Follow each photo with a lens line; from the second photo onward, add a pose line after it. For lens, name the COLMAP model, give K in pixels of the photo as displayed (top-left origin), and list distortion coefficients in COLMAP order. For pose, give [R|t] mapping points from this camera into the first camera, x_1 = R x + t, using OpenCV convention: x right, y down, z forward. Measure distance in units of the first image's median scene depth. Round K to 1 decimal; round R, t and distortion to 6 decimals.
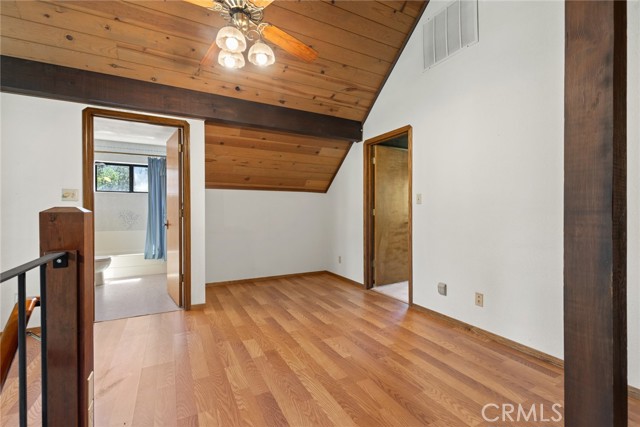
lens RADIAL K [[290.1, 0, 321.0], [0, 290.1, 208.4], [0, 0, 1]] dist [0.008502, -0.001048]
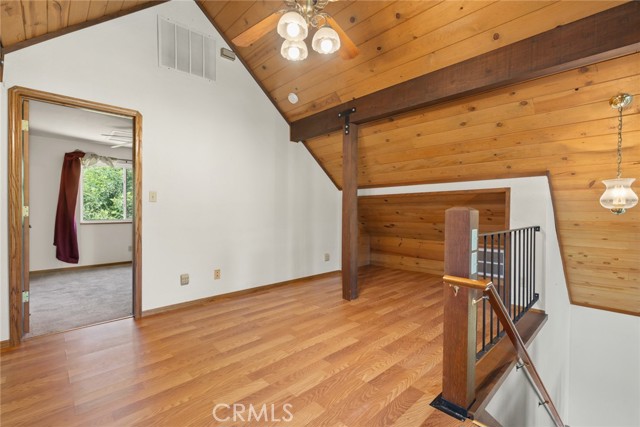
lens RADIAL K [[290.1, 0, 322.6], [0, 290.1, 212.7], [0, 0, 1]] dist [0.008502, -0.001048]
pose [[-0.275066, -0.012063, 0.961350, -1.072247], [-0.005677, 0.999924, 0.010923, 0.008545], [-0.961409, -0.002453, -0.275113, 1.077478]]
